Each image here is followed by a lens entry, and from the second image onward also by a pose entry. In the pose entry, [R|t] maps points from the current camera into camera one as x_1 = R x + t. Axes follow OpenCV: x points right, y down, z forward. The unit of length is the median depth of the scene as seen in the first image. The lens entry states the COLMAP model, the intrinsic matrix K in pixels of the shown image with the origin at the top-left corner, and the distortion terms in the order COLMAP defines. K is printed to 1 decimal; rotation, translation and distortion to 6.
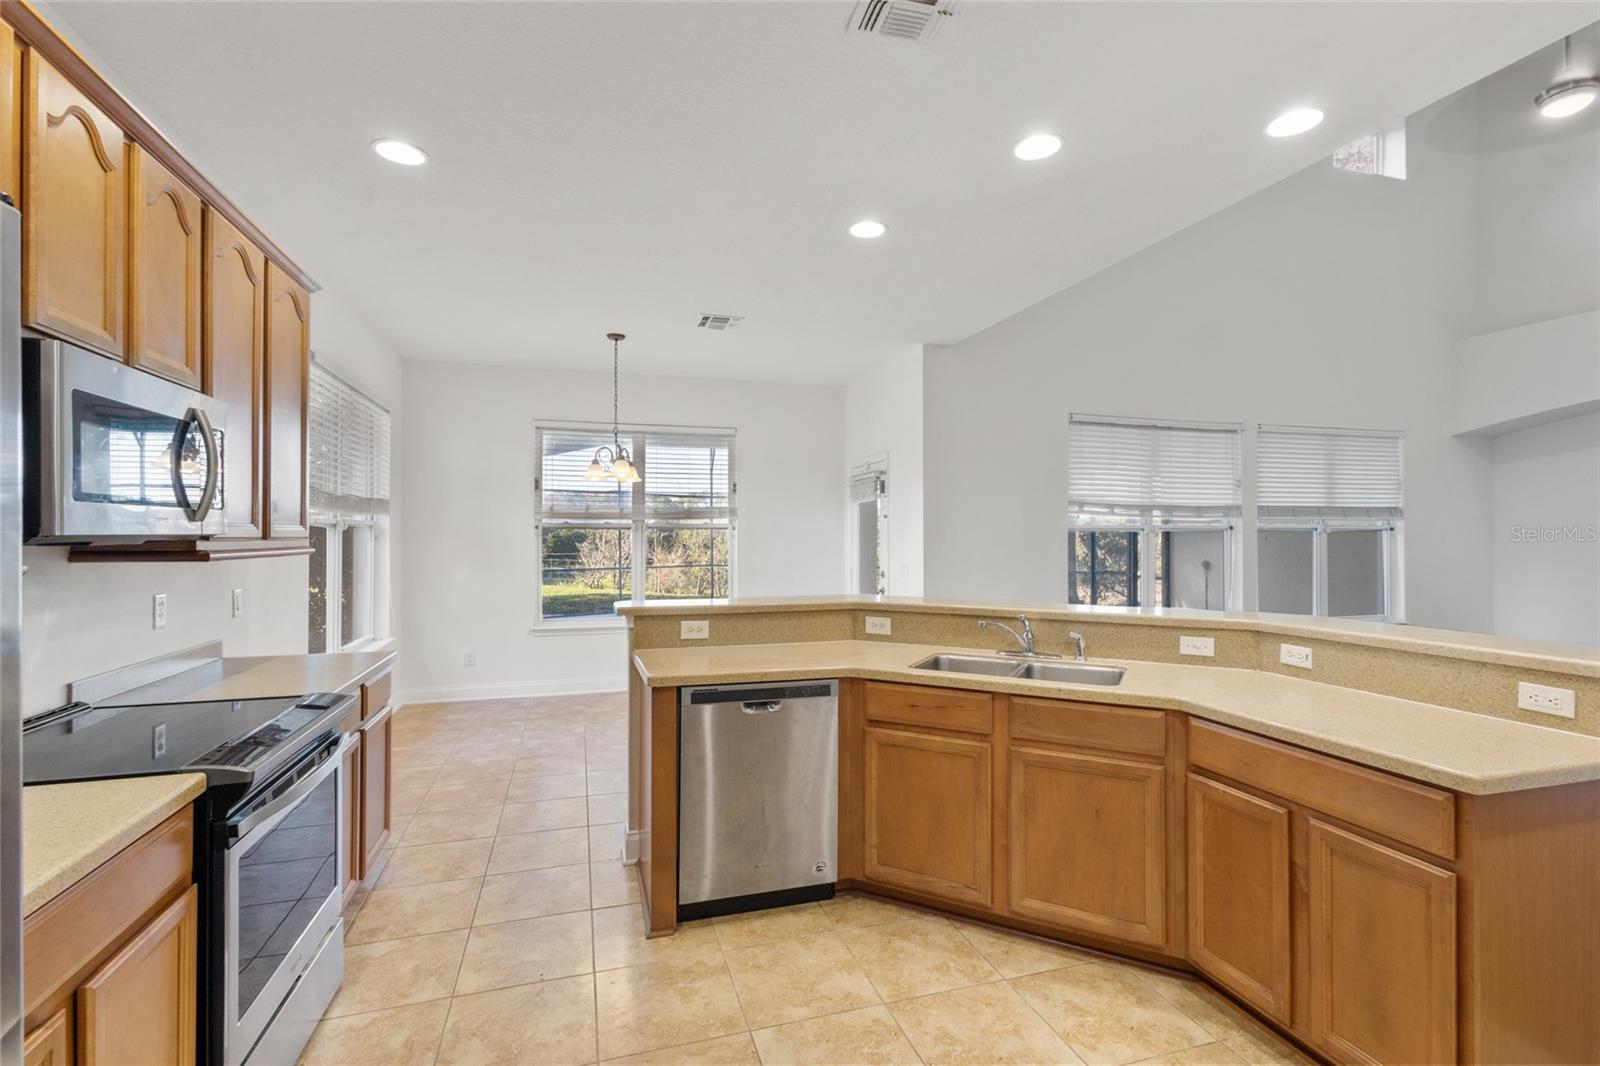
lens RADIAL K [[737.0, 0, 798.5], [0, 737.0, 536.2], [0, 0, 1]] dist [0.015164, -0.004101]
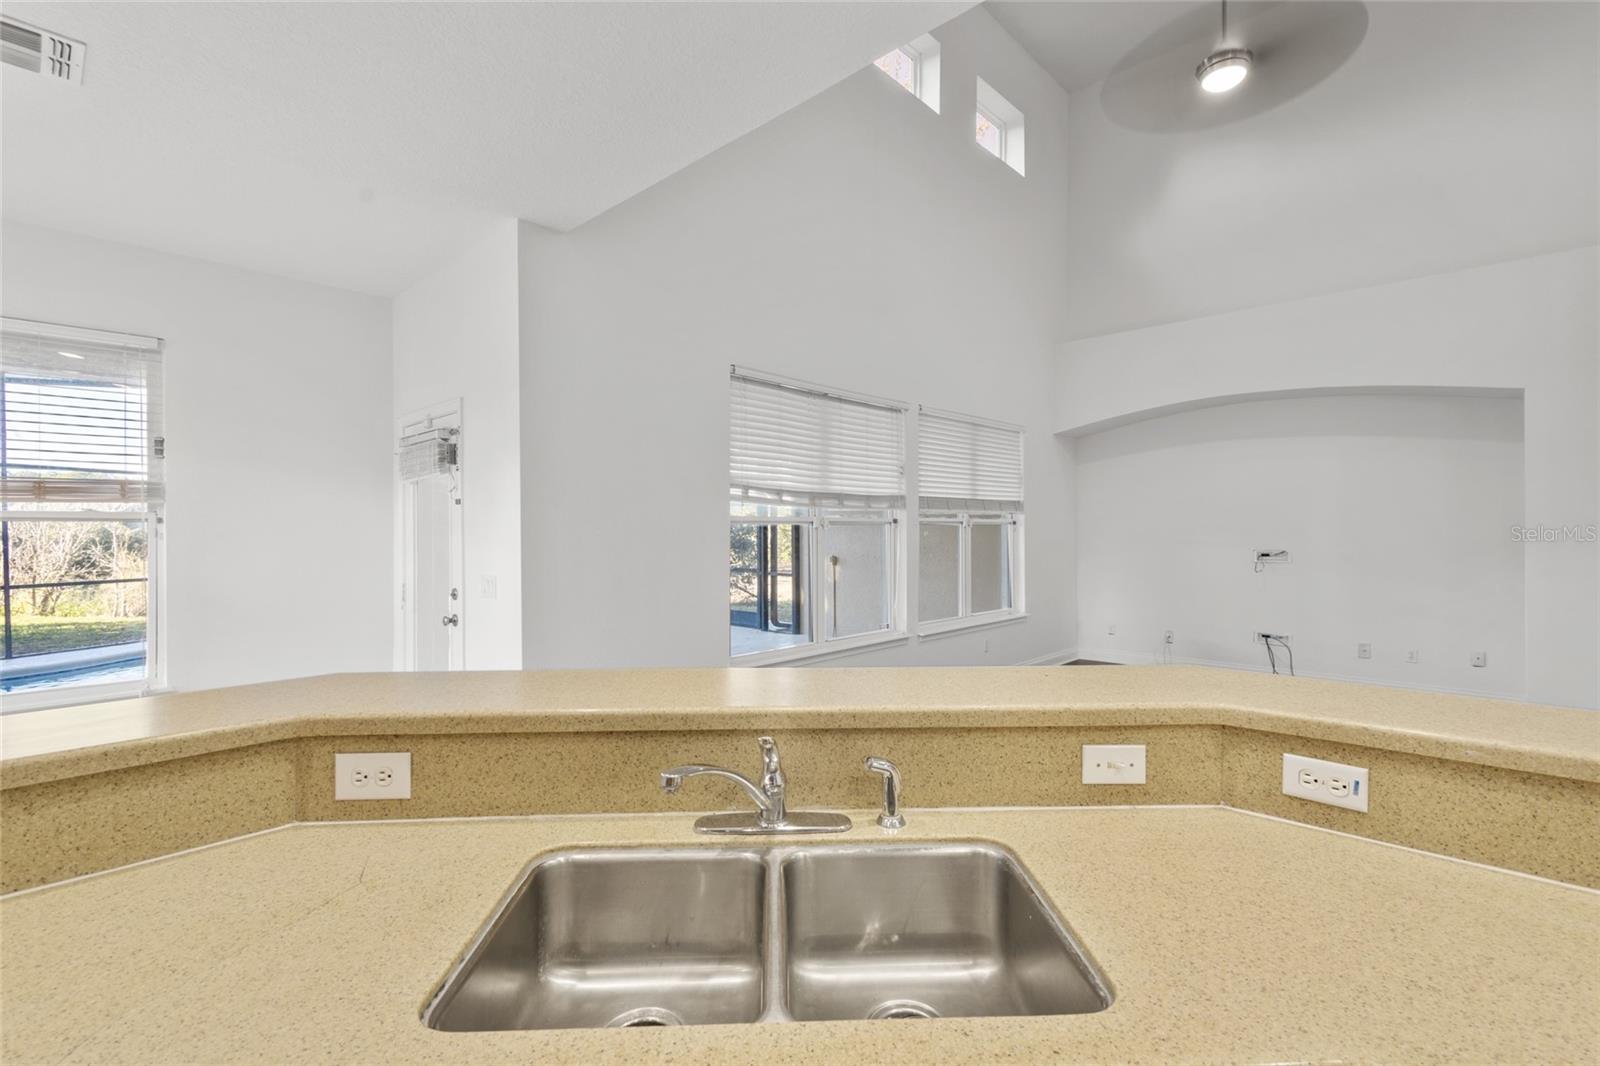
lens RADIAL K [[737.0, 0, 803.4], [0, 737.0, 532.8], [0, 0, 1]] dist [0.015164, -0.004101]
pose [[0.867951, -0.005892, 0.496614, 0.060504], [0.005303, 0.999983, 0.002595, -0.000349], [-0.496621, 0.000382, 0.867967, 0.309728]]
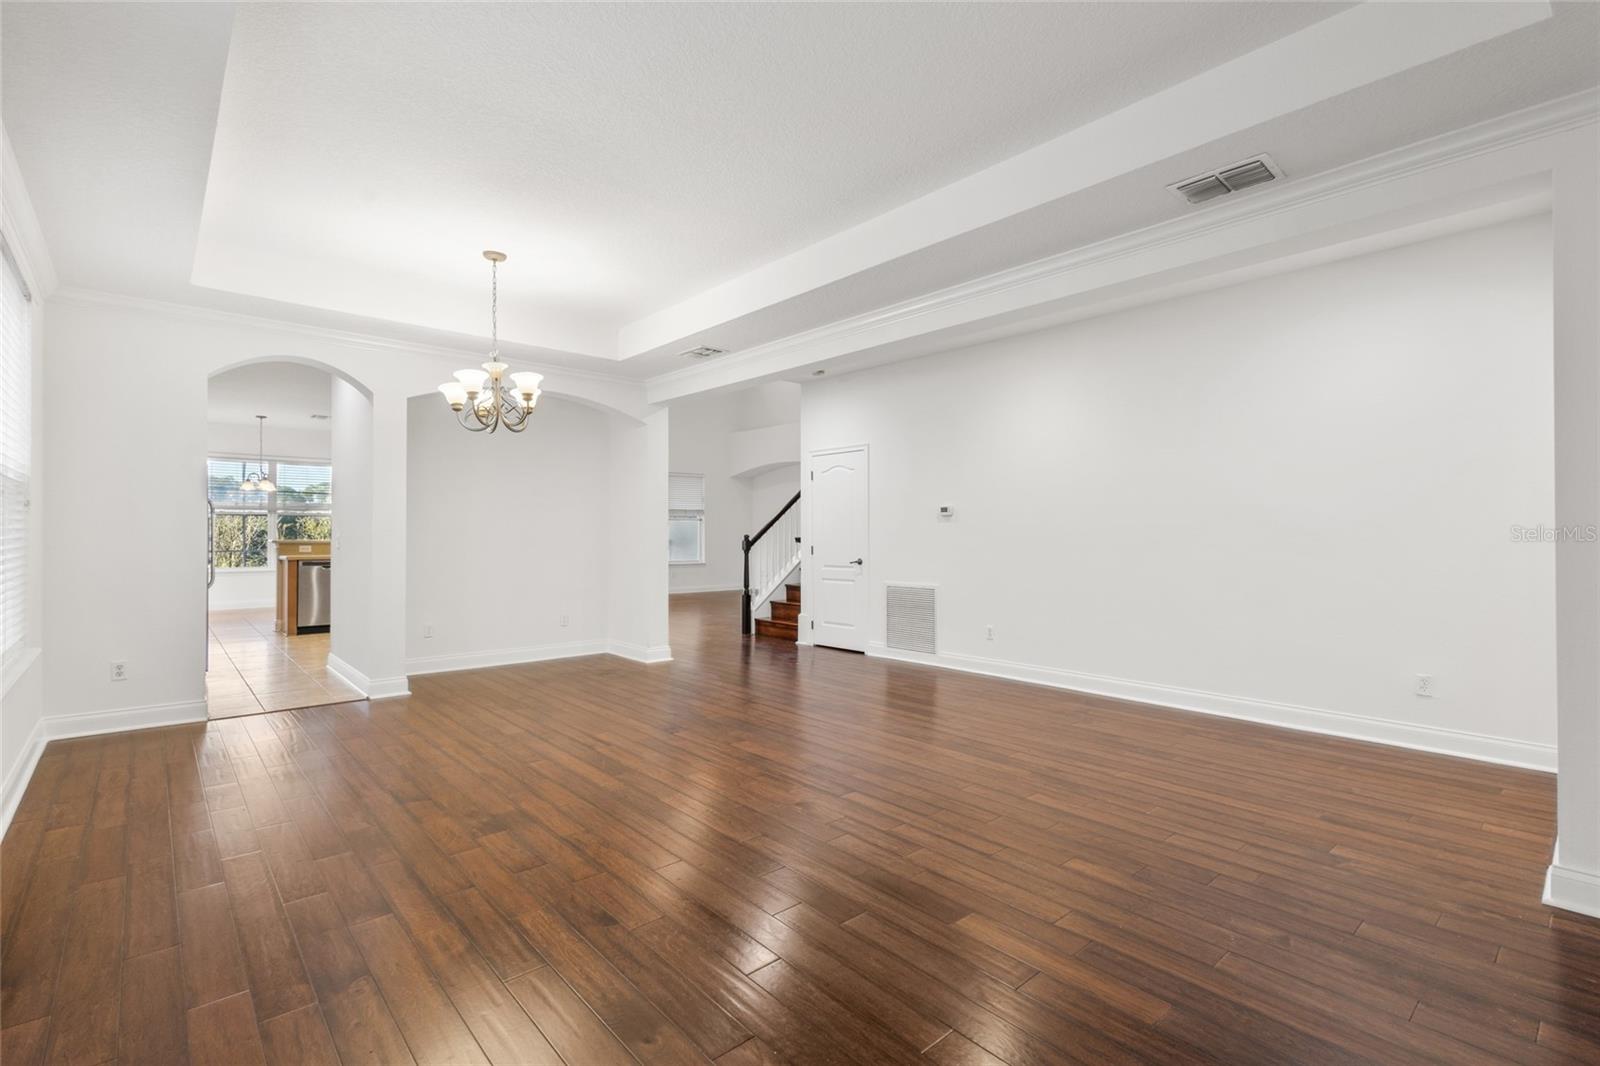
lens RADIAL K [[737.0, 0, 799.1], [0, 737.0, 523.8], [0, 0, 1]] dist [0.015164, -0.004101]
pose [[0.909020, 0.008636, 0.416663, 0.197697], [-0.005503, 0.999947, -0.008720, 0.019934], [-0.416716, 0.005634, 0.909019, -1.177757]]
